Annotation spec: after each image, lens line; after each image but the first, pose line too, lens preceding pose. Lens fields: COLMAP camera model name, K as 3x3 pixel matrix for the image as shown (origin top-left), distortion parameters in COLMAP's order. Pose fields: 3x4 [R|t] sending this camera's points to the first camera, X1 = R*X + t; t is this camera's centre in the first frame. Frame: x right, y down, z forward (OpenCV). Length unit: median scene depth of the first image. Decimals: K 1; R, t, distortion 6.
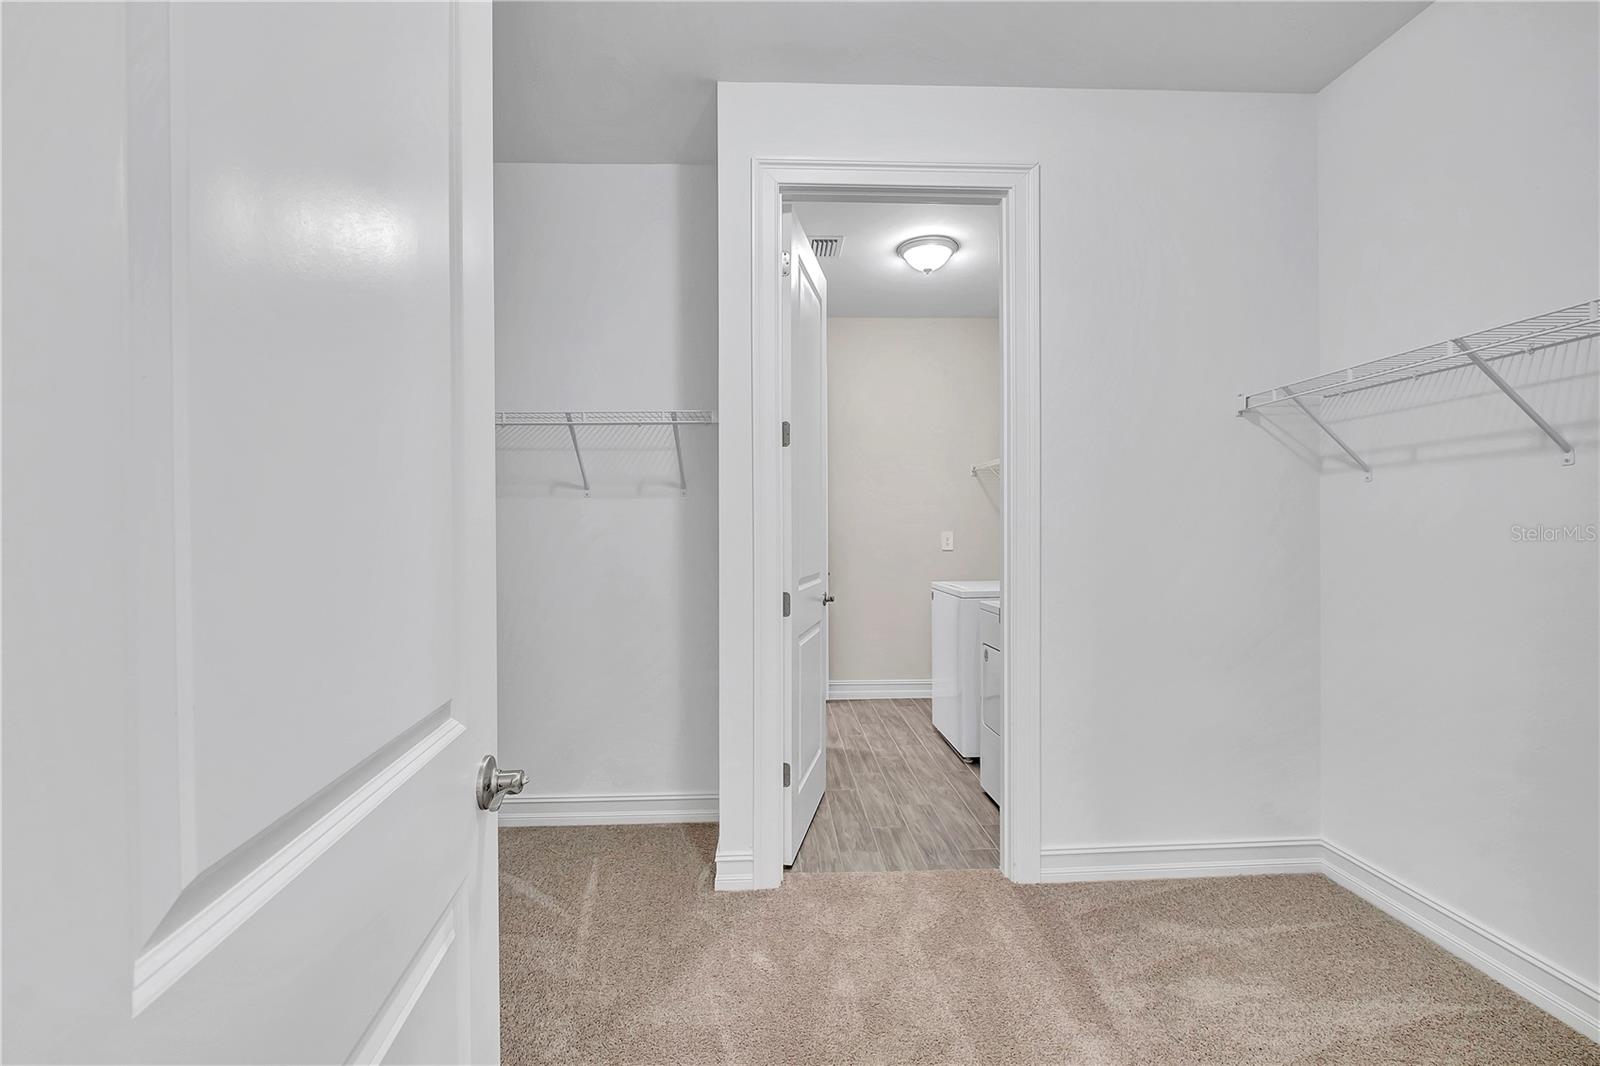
lens RADIAL K [[713.8, 0, 800.0], [0, 713.8, 533.0], [0, 0, 1]] dist [-0.009785, 0.000127]
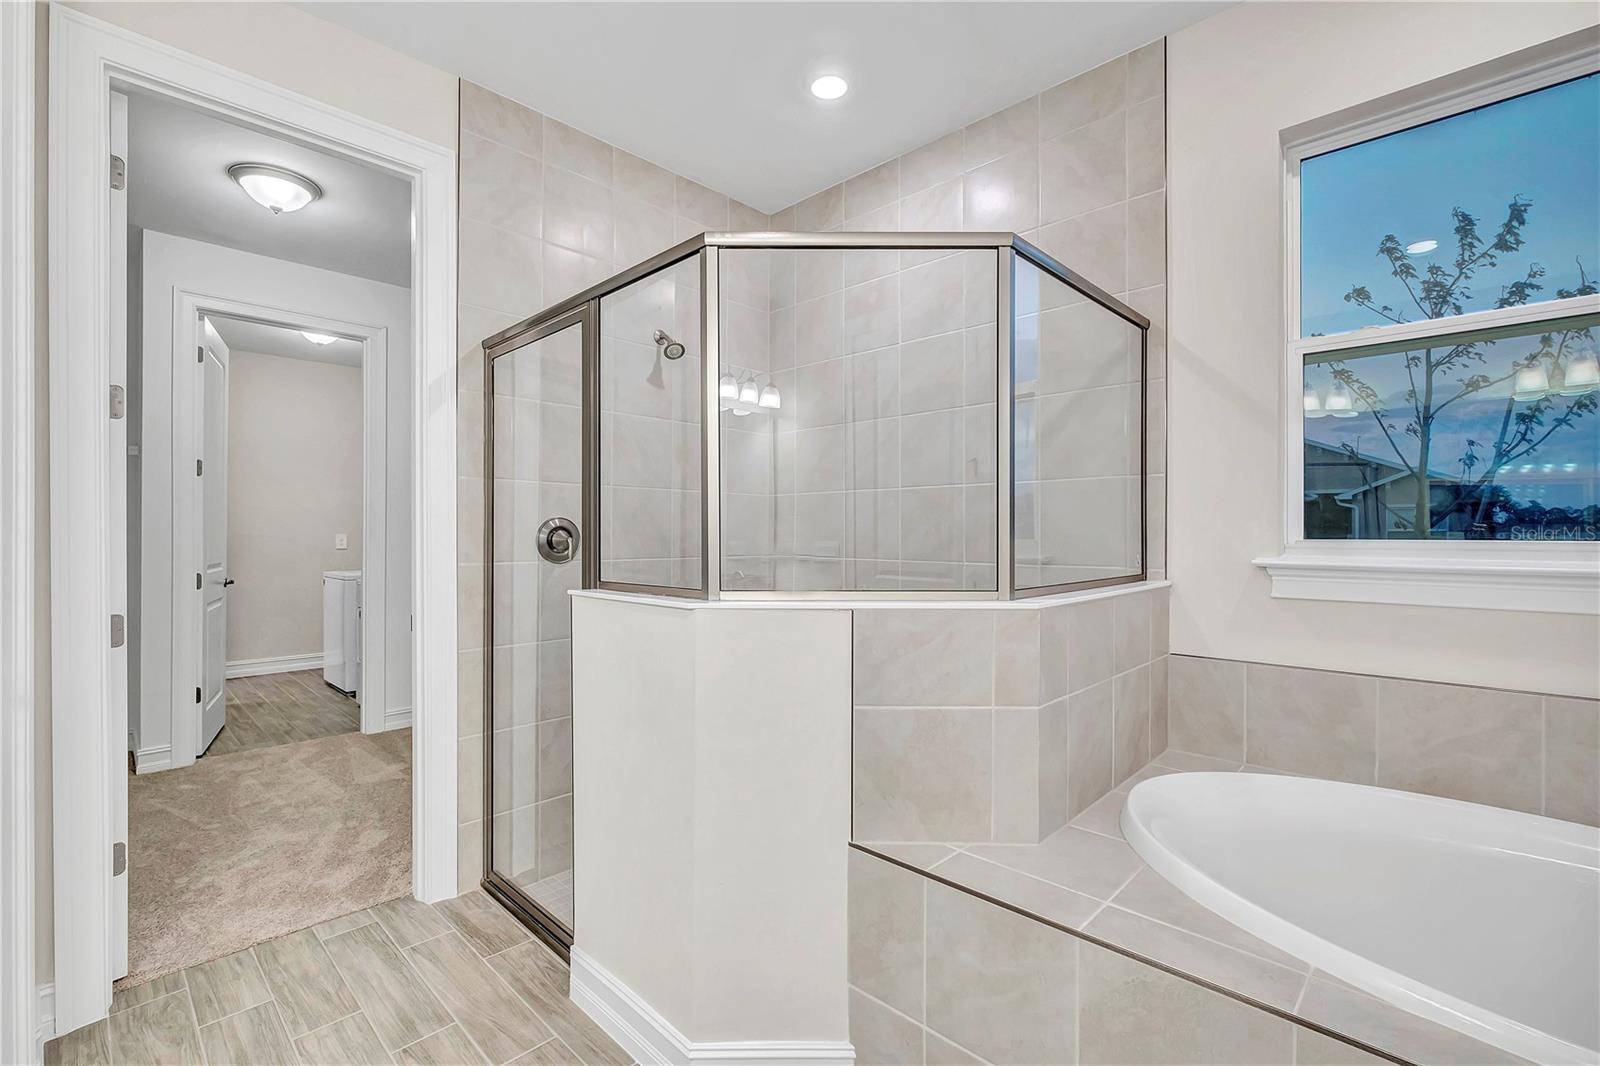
lens RADIAL K [[706.4, 0, 790.5], [0, 706.4, 531.3], [0, 0, 1]] dist [-0.004433, 0.000092]
pose [[0.738214, 0.006692, 0.674534, -0.082403], [-0.000720, 0.999958, -0.009132, 0.006121], [-0.674566, 0.006255, 0.738188, -0.773981]]
